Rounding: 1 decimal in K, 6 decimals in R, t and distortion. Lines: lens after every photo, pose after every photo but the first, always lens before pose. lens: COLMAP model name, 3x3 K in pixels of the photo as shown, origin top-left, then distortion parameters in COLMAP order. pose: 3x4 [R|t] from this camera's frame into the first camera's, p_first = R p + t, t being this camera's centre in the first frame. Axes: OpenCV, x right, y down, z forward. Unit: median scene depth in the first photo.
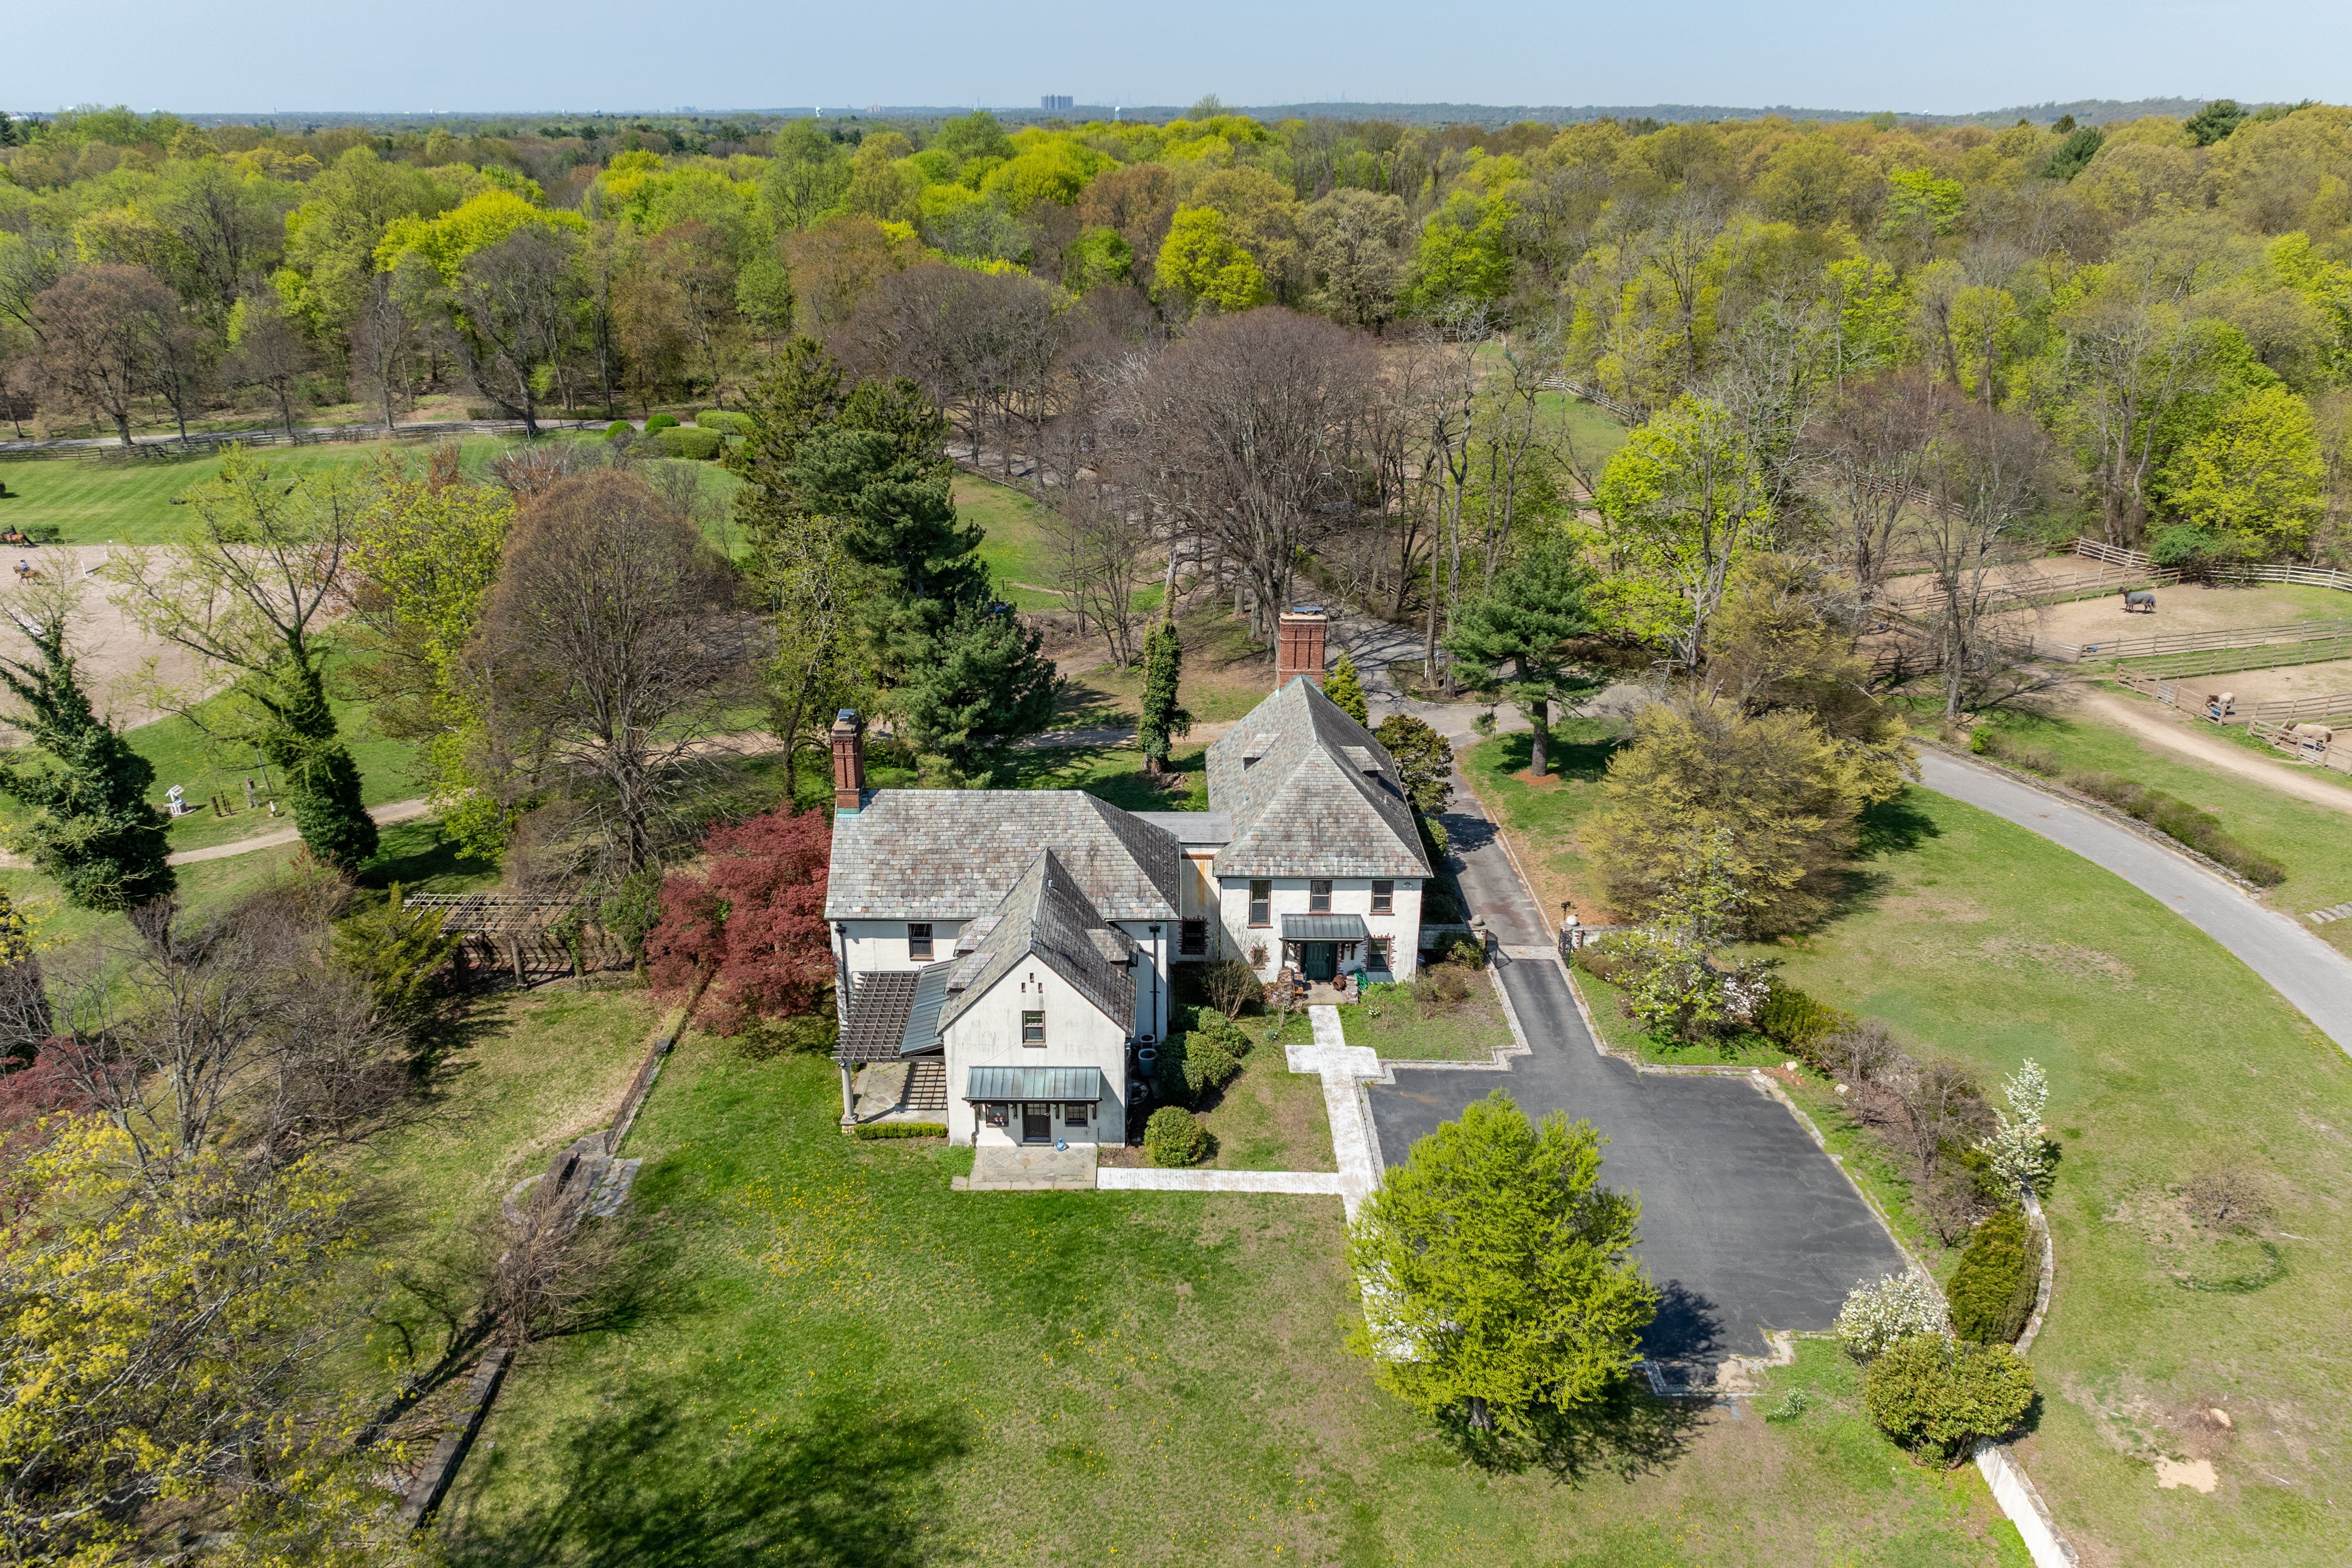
lens RADIAL K [[1644.8, 0, 1175.3], [0, 1644.8, 783.6], [0, 0, 1]] dist [-0.008281, -0.000289]
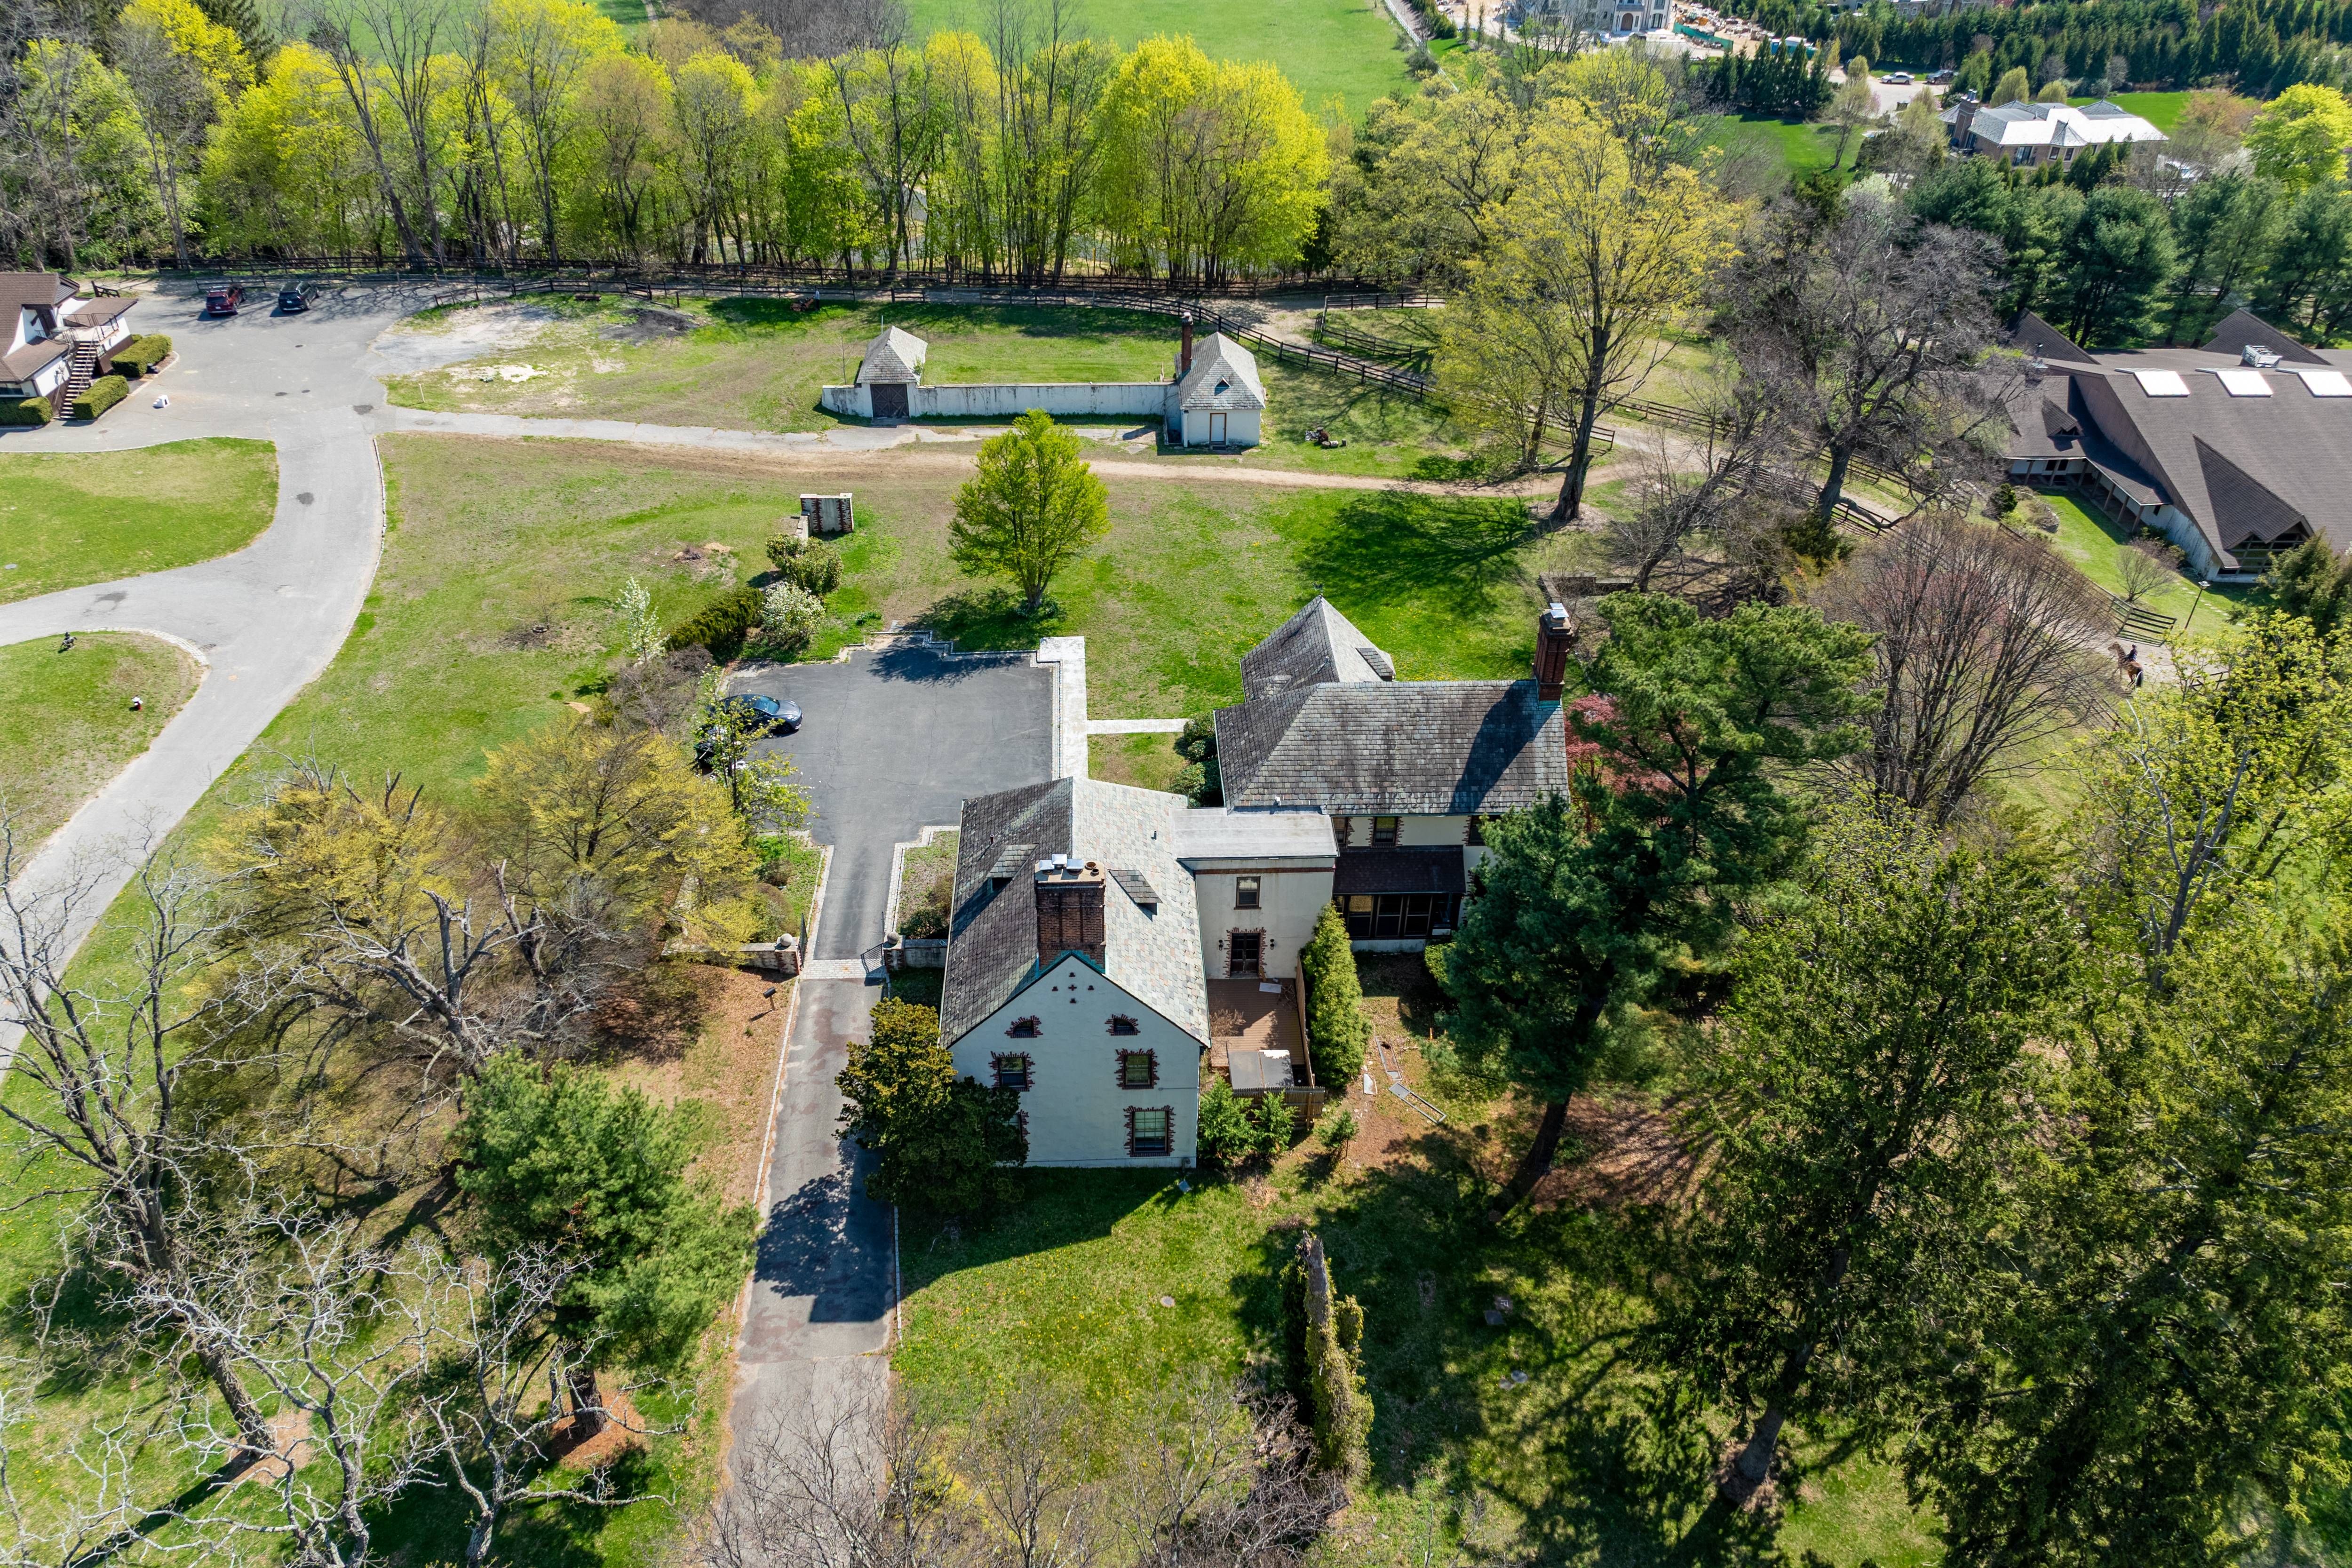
lens RADIAL K [[1644.8, 0, 1168.9], [0, 1644.8, 787.6], [0, 0, 1]] dist [-0.008281, -0.000289]
pose [[-0.999183, 0.009368, -0.039310, 0.072779], [-0.028214, 0.534707, 0.844566, -0.774955], [0.028931, 0.844985, -0.534006, 1.516899]]
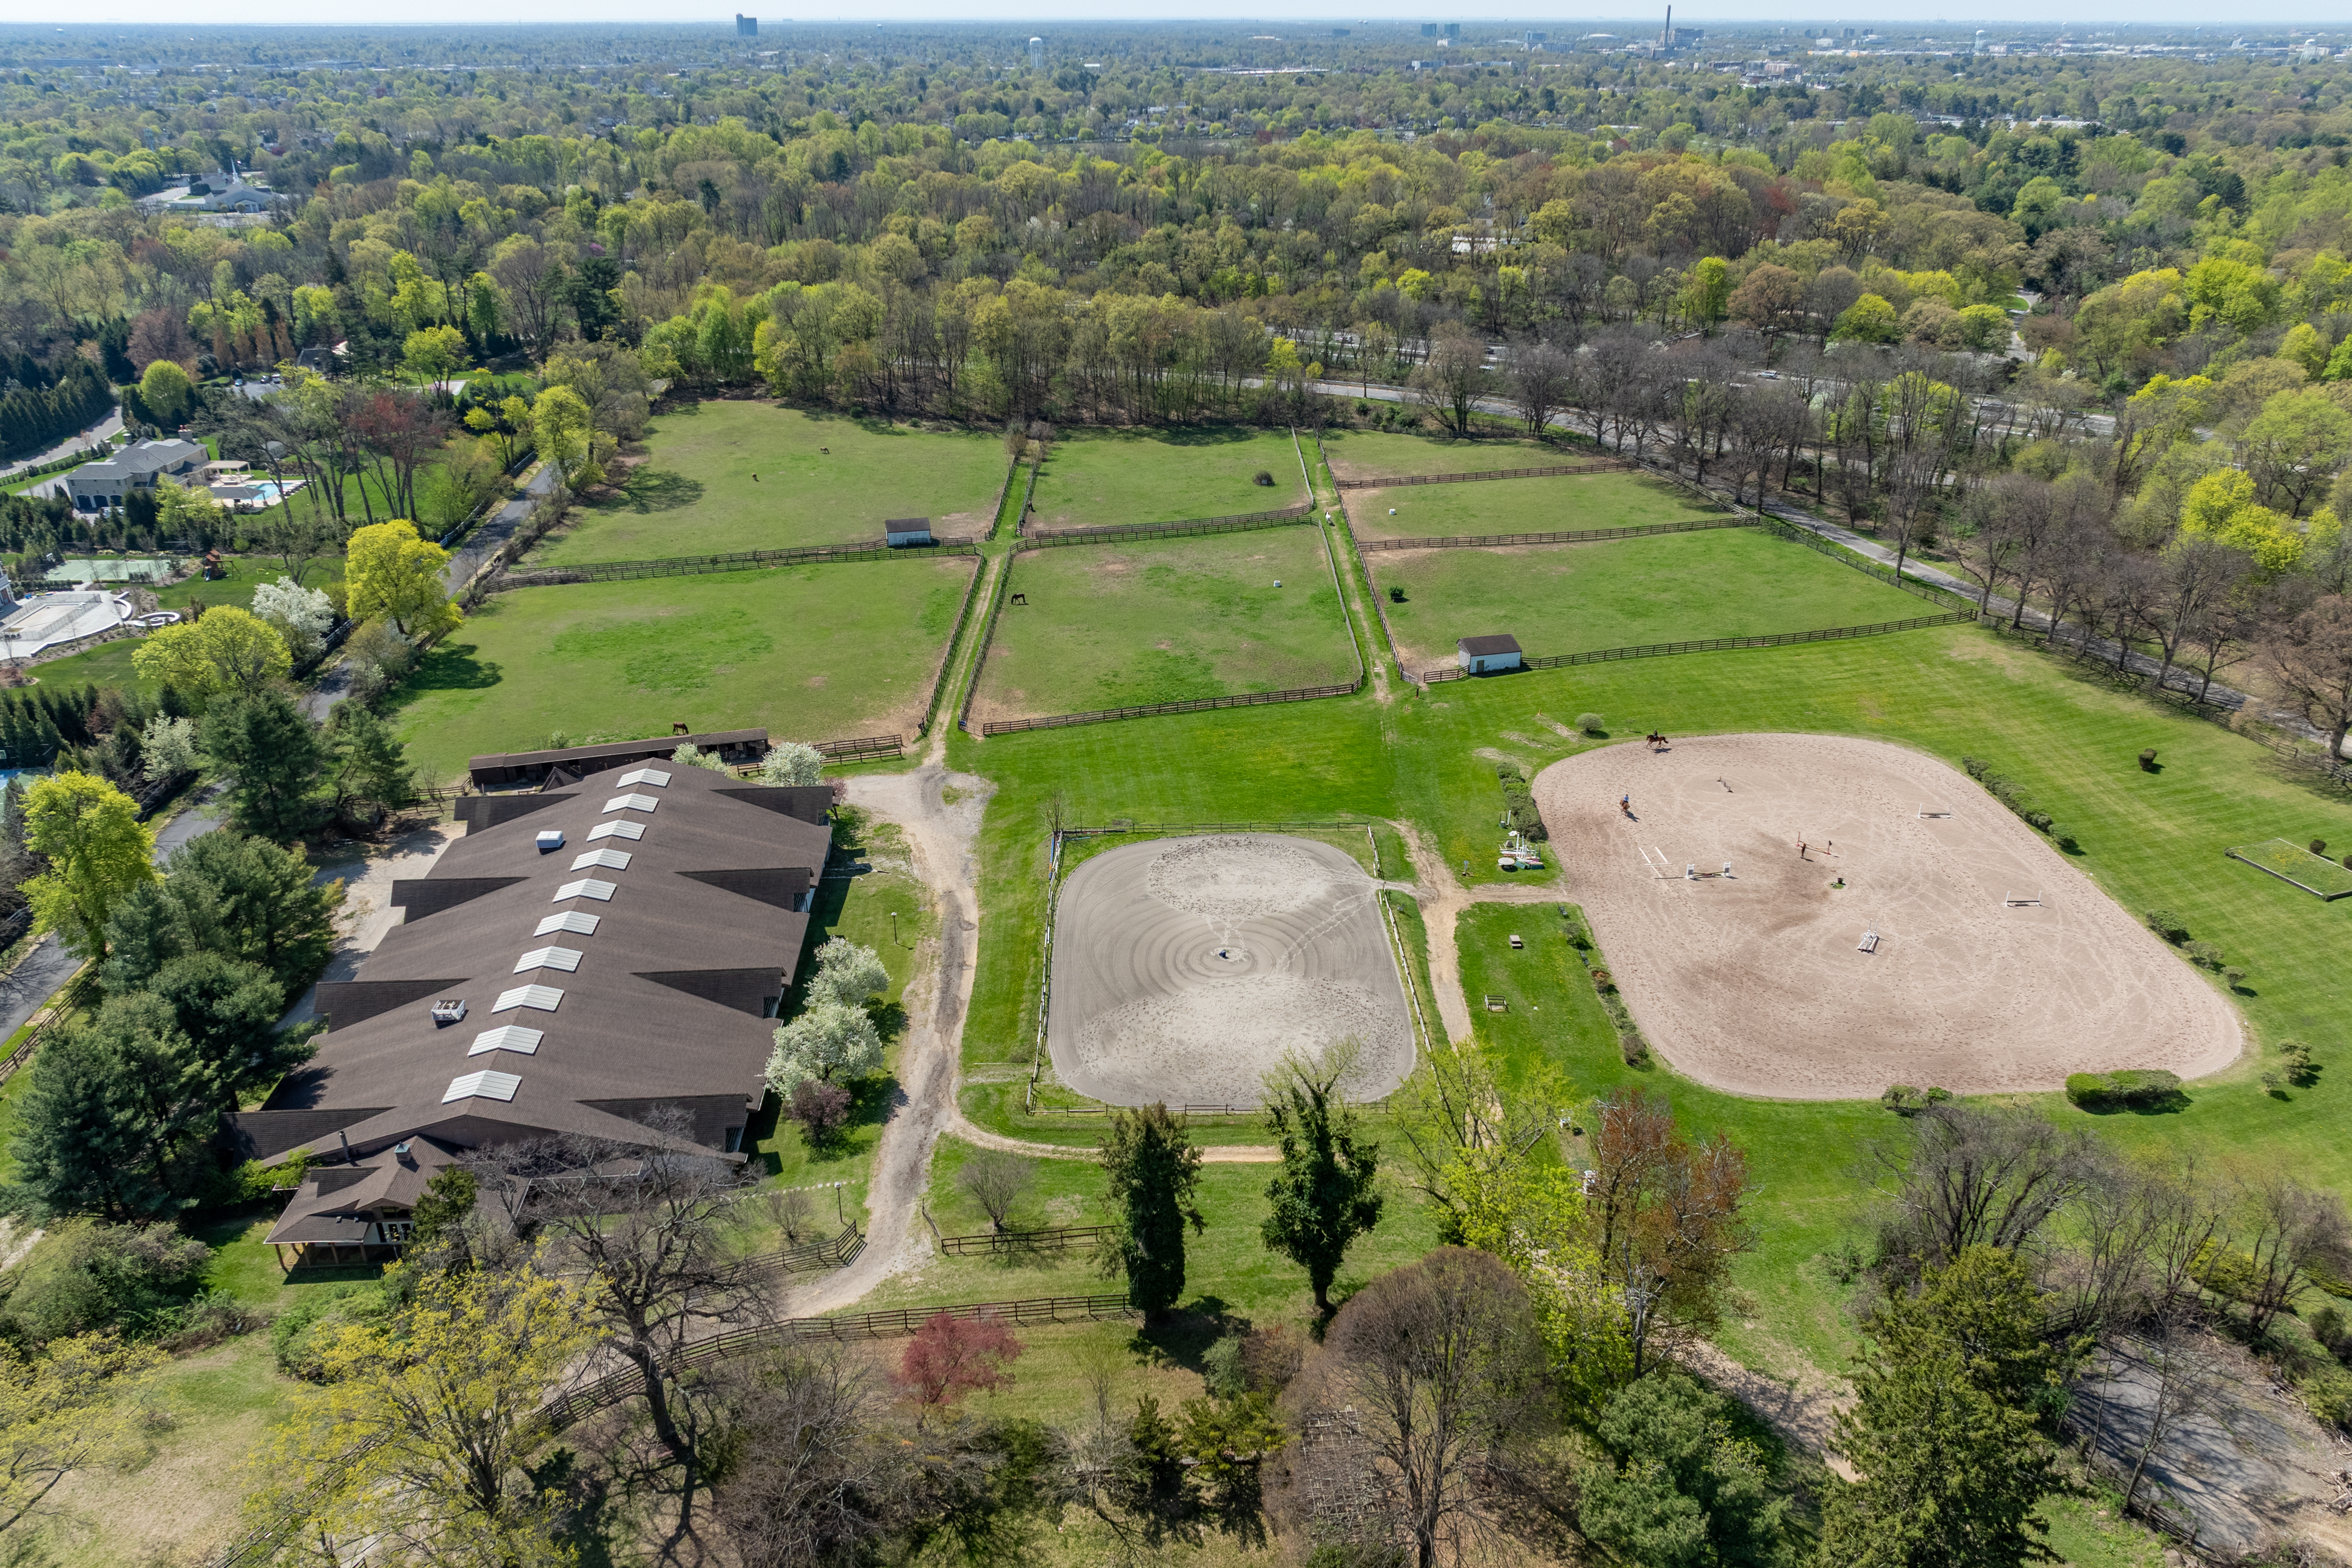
lens RADIAL K [[1644.8, 0, 1173.5], [0, 1644.8, 787.7], [0, 0, 1]] dist [-0.008281, -0.000289]
pose [[0.079278, 0.424462, -0.901968, 0.486817], [-0.380623, 0.849152, 0.366152, -0.796905], [0.921326, 0.314282, 0.228879, 0.478351]]
